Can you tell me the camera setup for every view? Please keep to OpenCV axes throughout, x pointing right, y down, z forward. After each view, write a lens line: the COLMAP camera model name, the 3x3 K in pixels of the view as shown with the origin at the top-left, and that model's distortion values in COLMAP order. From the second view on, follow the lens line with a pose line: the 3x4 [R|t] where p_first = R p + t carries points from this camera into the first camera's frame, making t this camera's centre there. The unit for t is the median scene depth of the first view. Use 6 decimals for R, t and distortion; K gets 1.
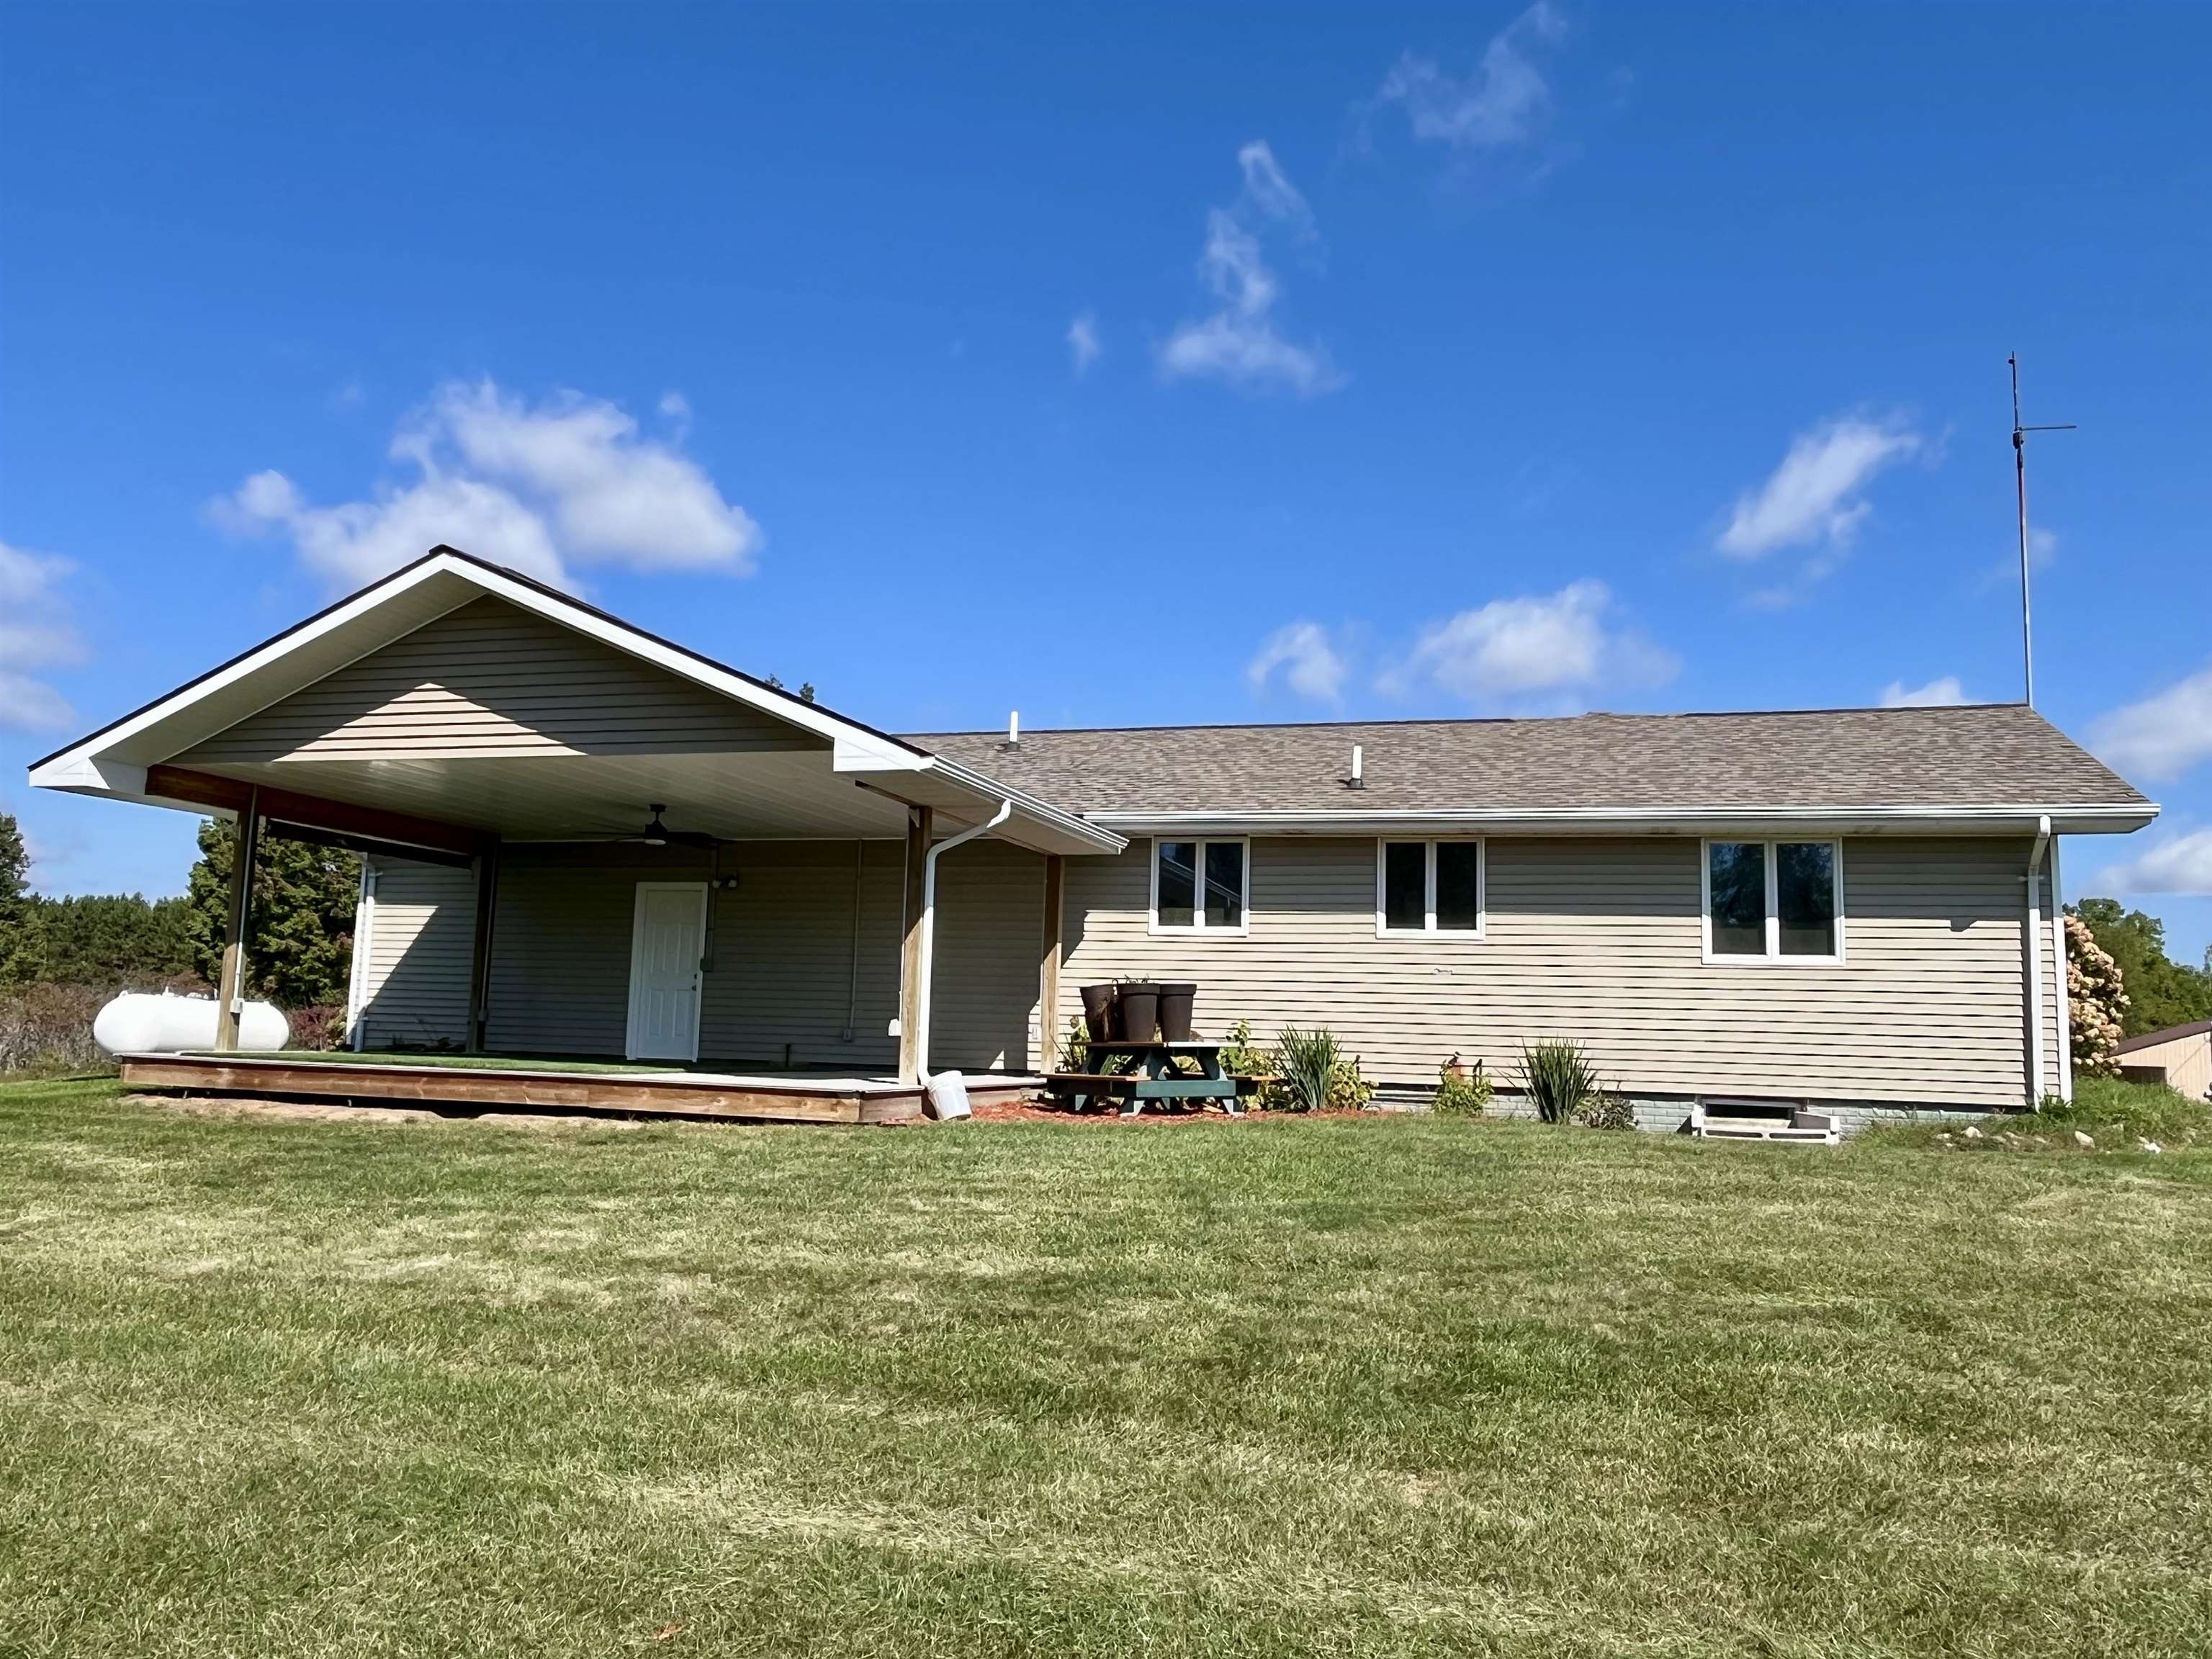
lens RADIAL K [[1614.2, 0, 1106.0], [0, 1614.2, 829.5], [0, 0, 1]] dist [0.000476, 0.000276]
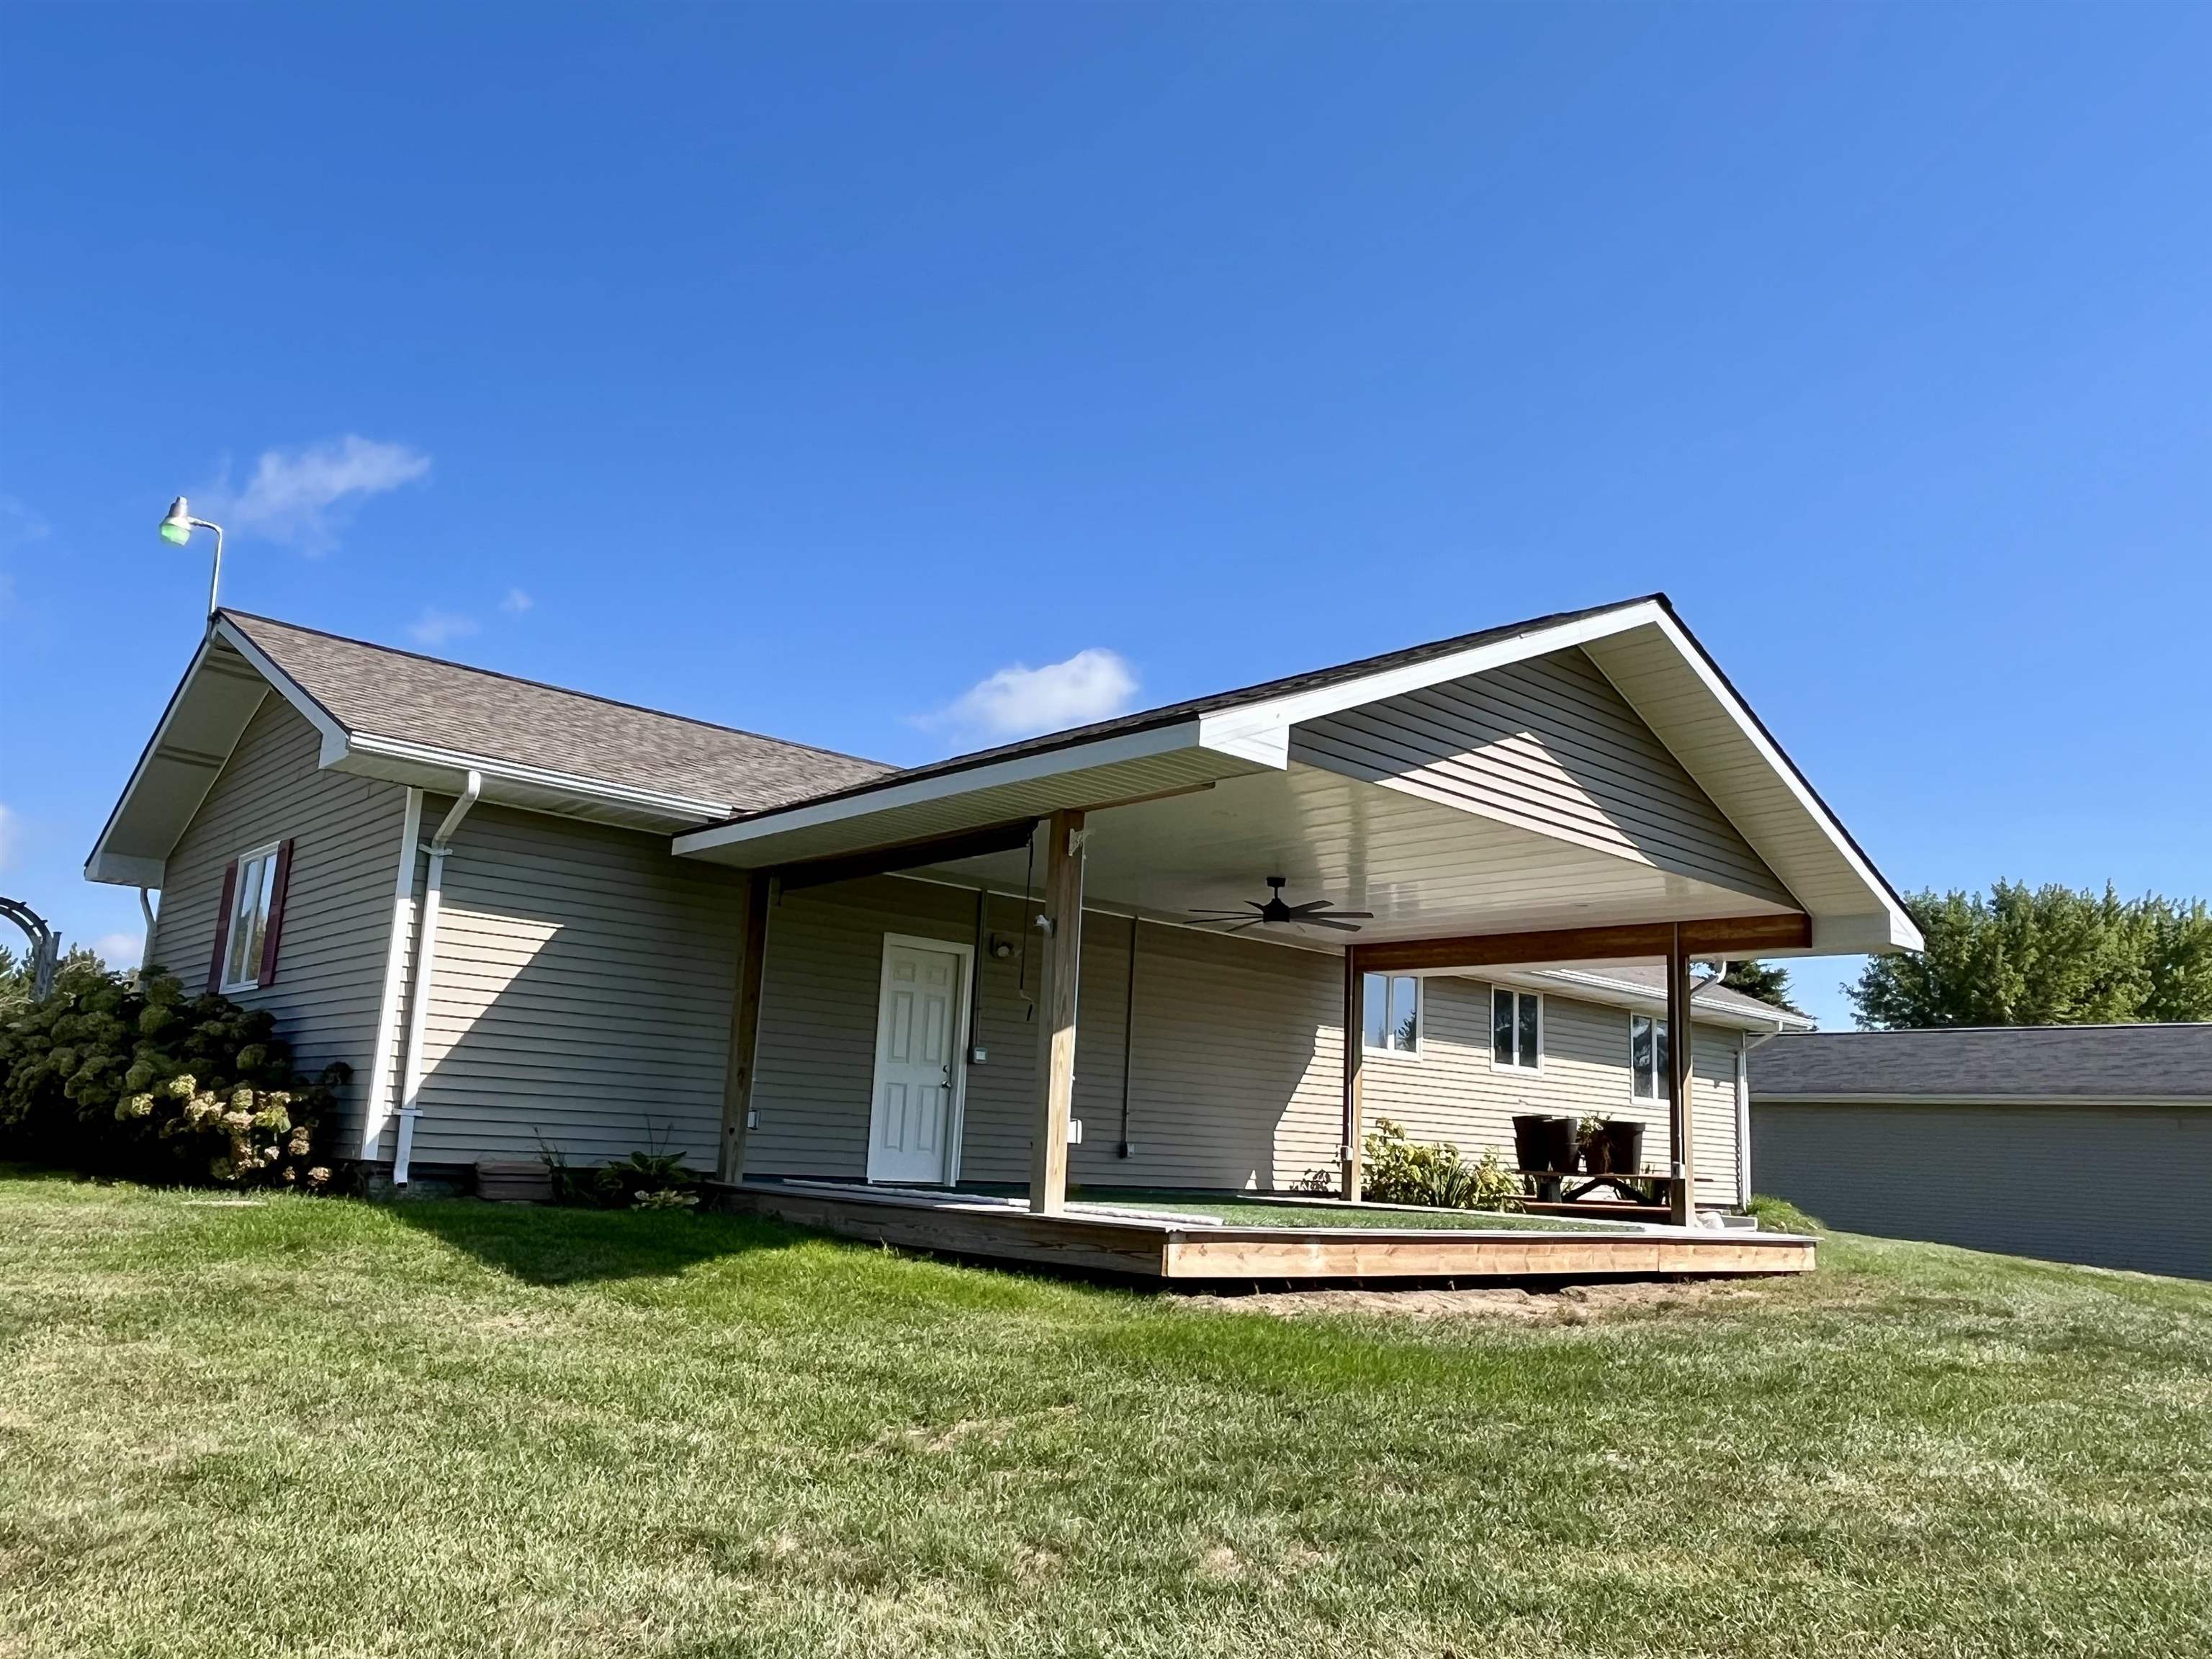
lens RADIAL K [[1614.2, 0, 1106.0], [0, 1614.2, 829.5], [0, 0, 1]] dist [0.000476, 0.000276]
pose [[0.521800, 0.161265, 0.837686, -0.979938], [-0.143146, 0.984598, -0.100381, 0.052956], [-0.840972, -0.067532, 0.536848, 0.625933]]
